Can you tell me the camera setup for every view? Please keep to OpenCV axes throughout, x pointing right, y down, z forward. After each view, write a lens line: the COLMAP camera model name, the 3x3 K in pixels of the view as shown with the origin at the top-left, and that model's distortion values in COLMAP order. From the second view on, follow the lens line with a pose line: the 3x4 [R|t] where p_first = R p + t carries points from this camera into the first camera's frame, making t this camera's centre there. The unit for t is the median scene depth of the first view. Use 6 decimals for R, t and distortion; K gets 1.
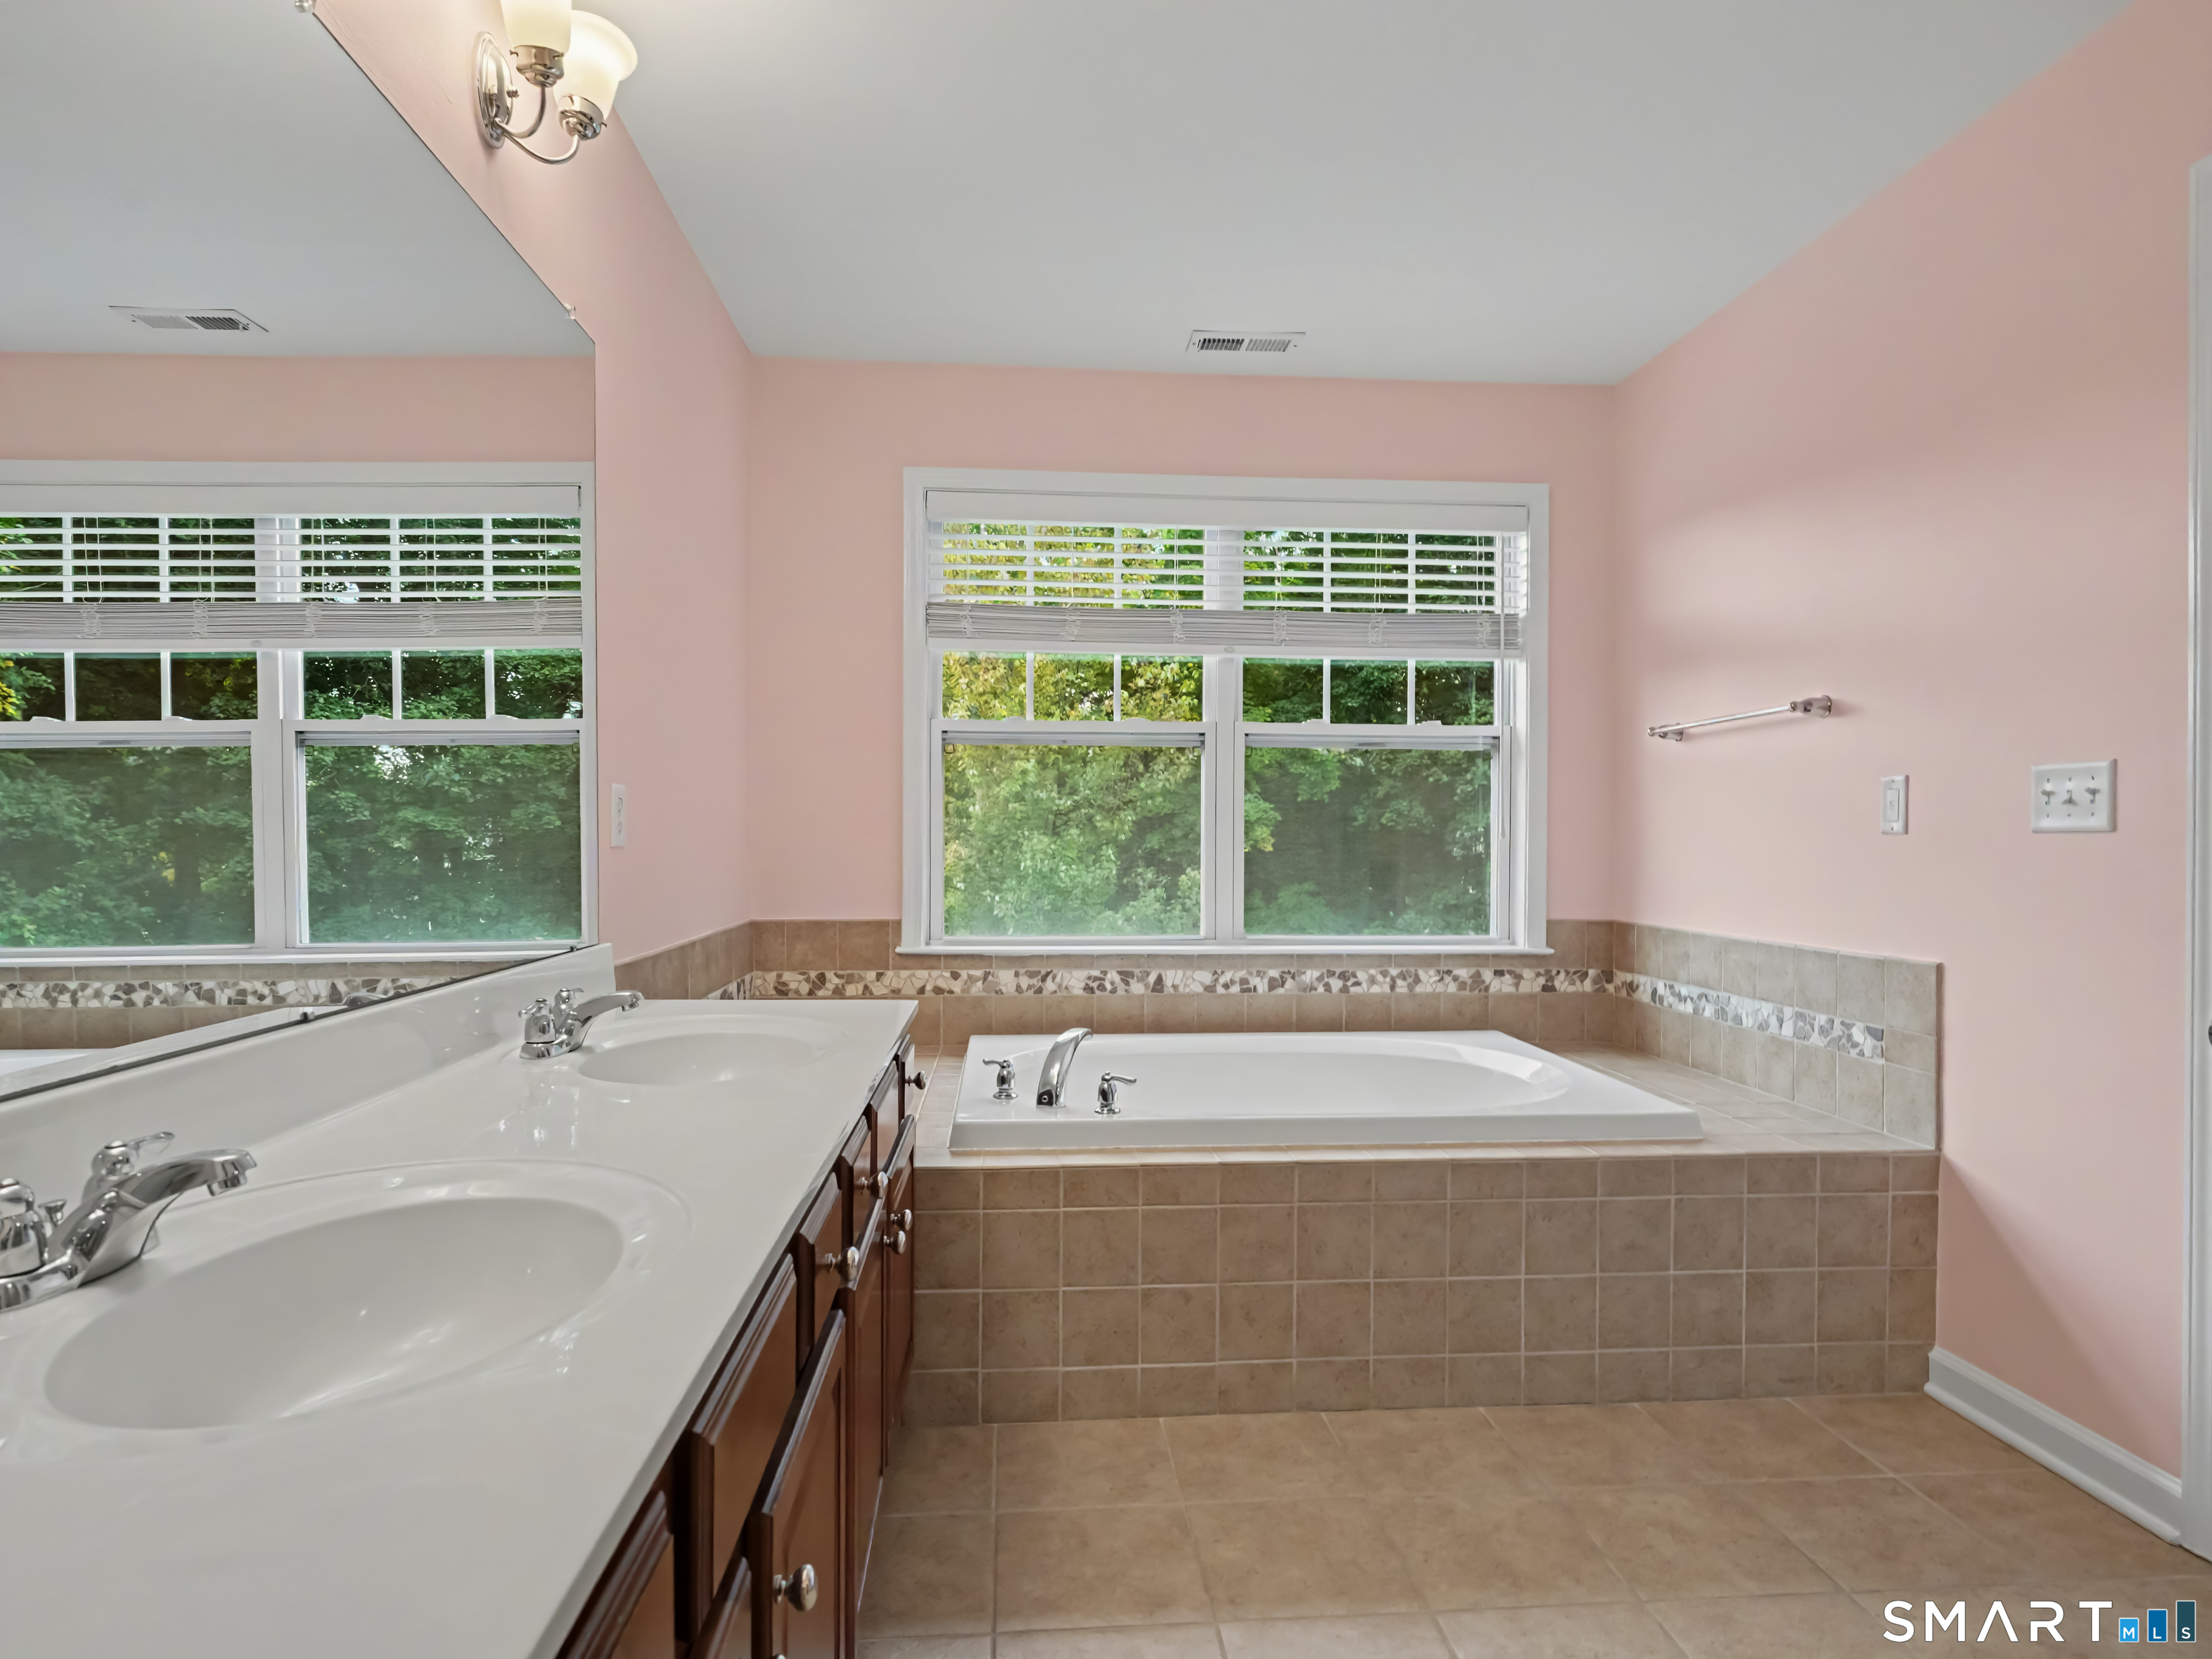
lens RADIAL K [[1236.7, 0, 1091.3], [0, 1236.7, 841.1], [0, 0, 1]] dist [-0.004834, -0.001813]
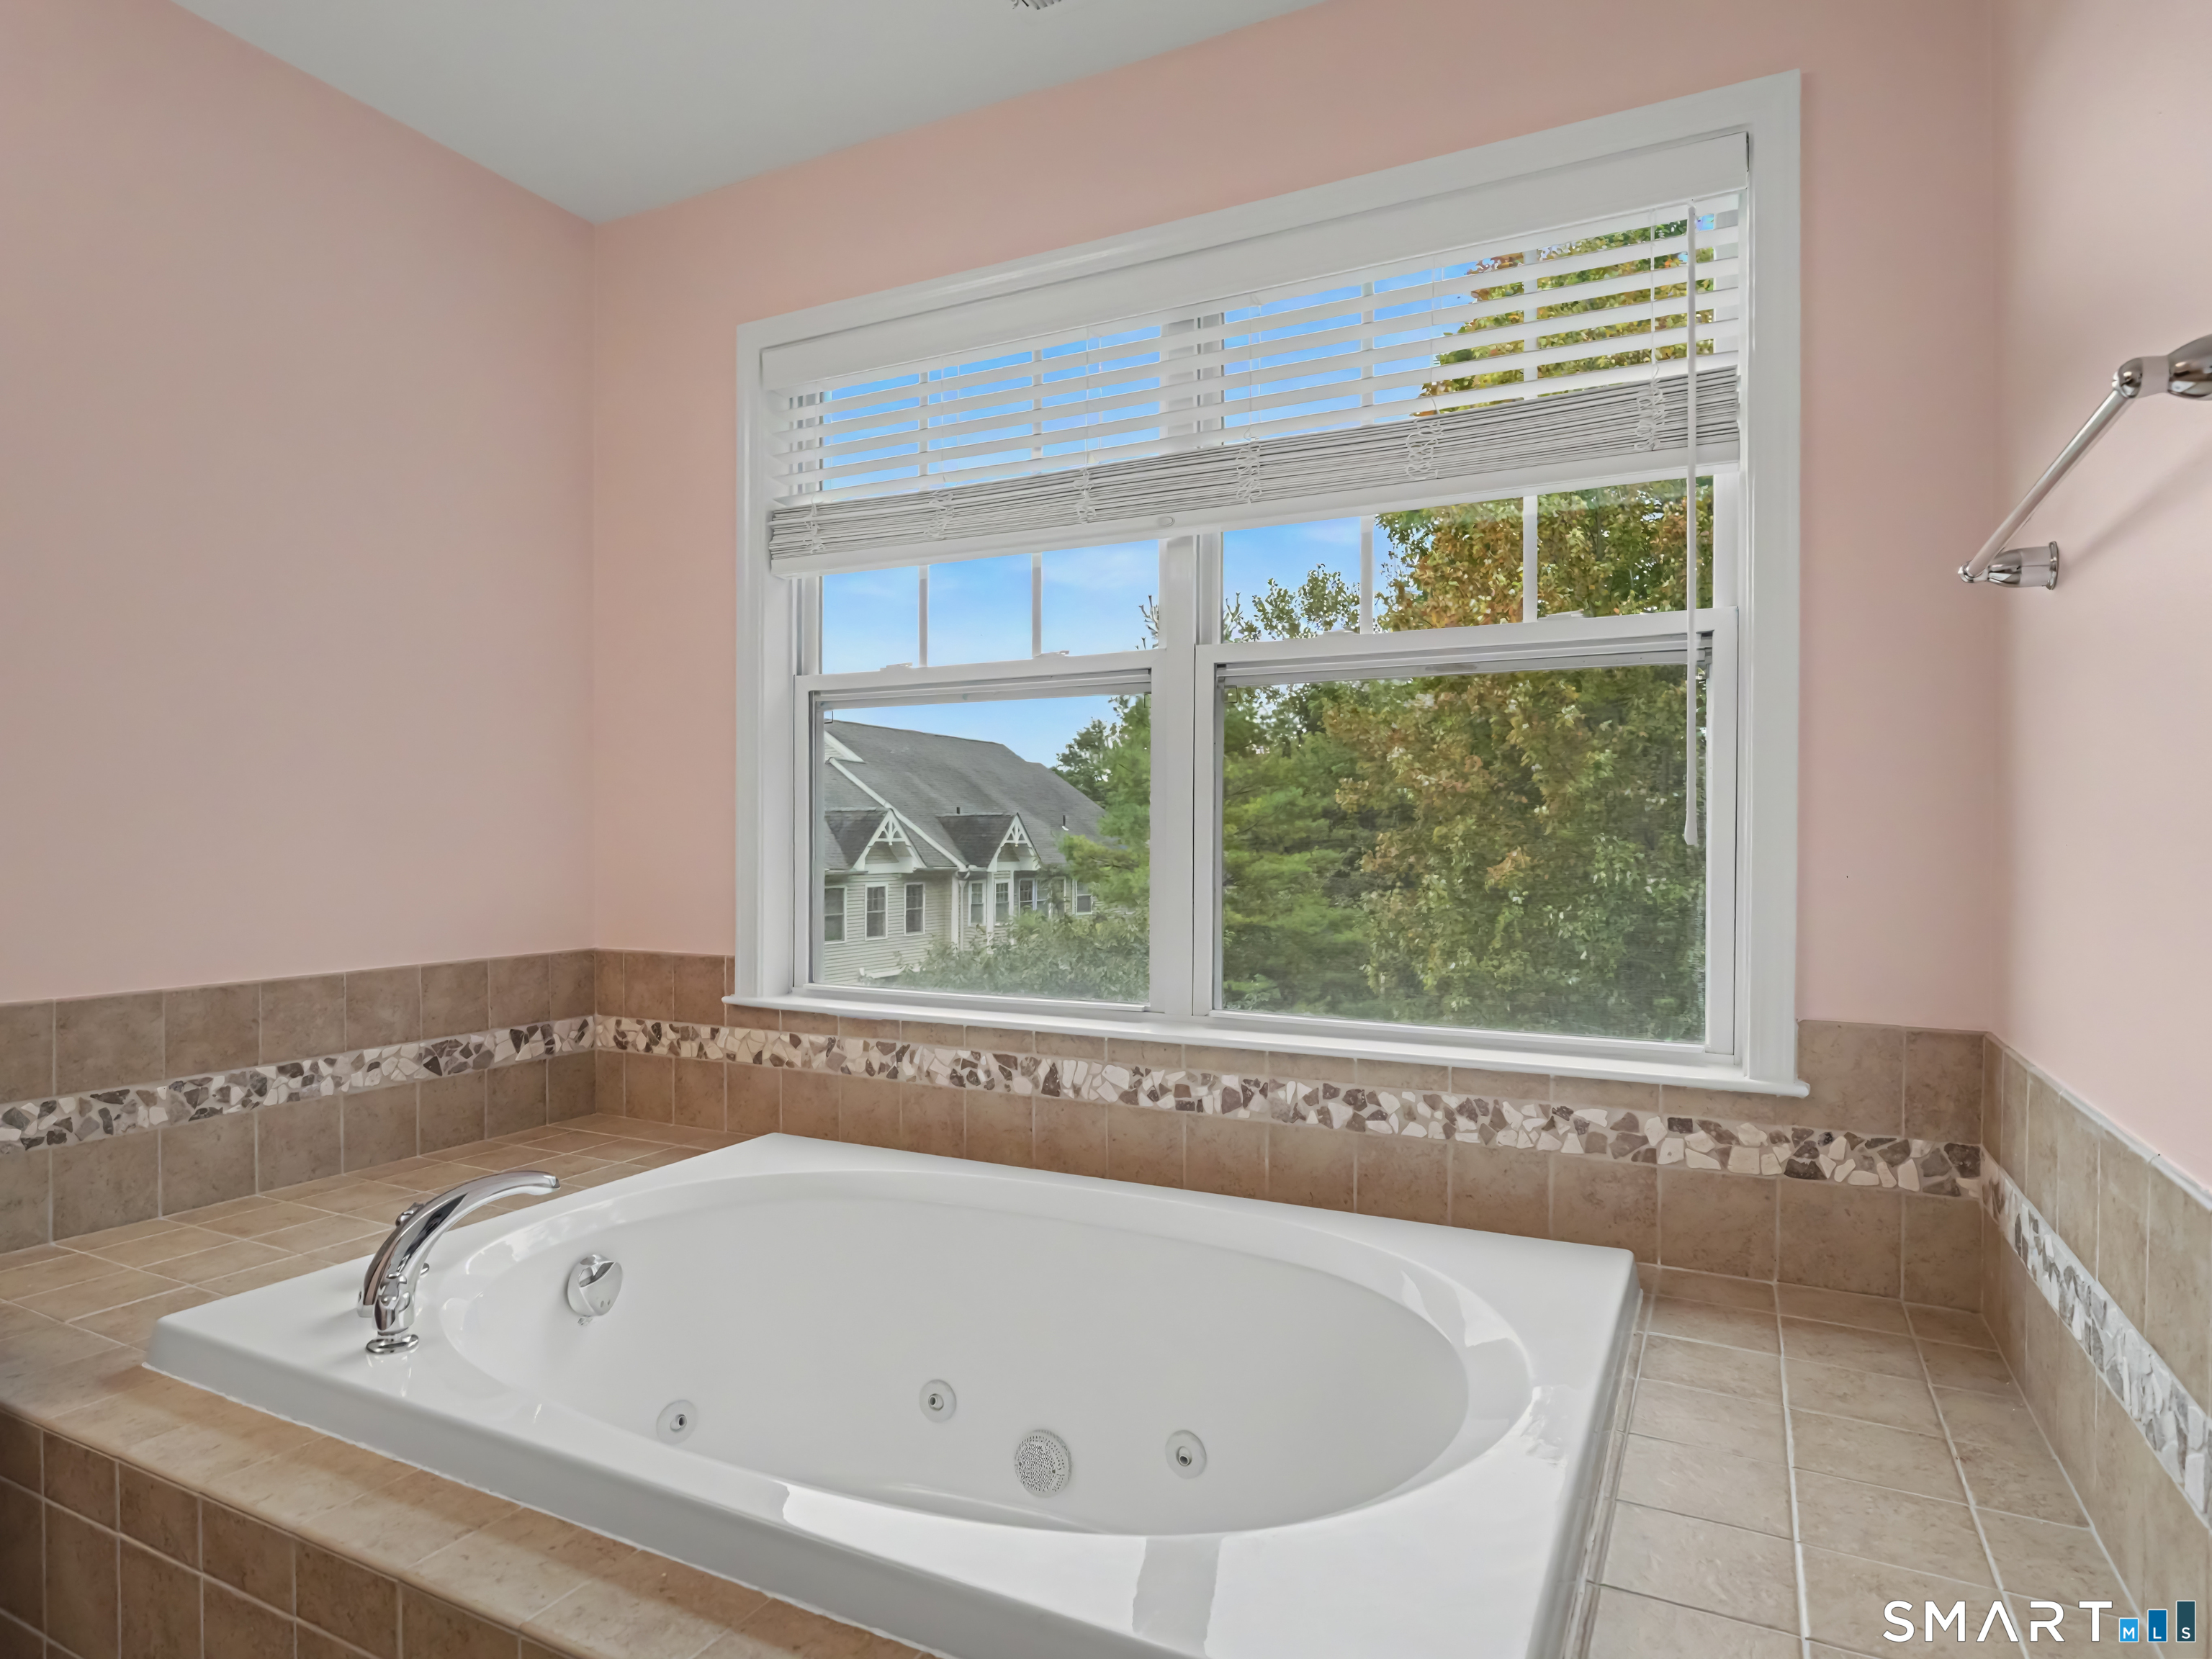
lens RADIAL K [[1236.7, 0, 1109.2], [0, 1236.7, 841.9], [0, 0, 1]] dist [-0.004834, -0.001813]
pose [[0.859571, -0.001407, -0.511015, 0.388652], [-0.001165, 0.999988, -0.004715, 0.000005], [0.511016, 0.004648, 0.859559, 0.483576]]
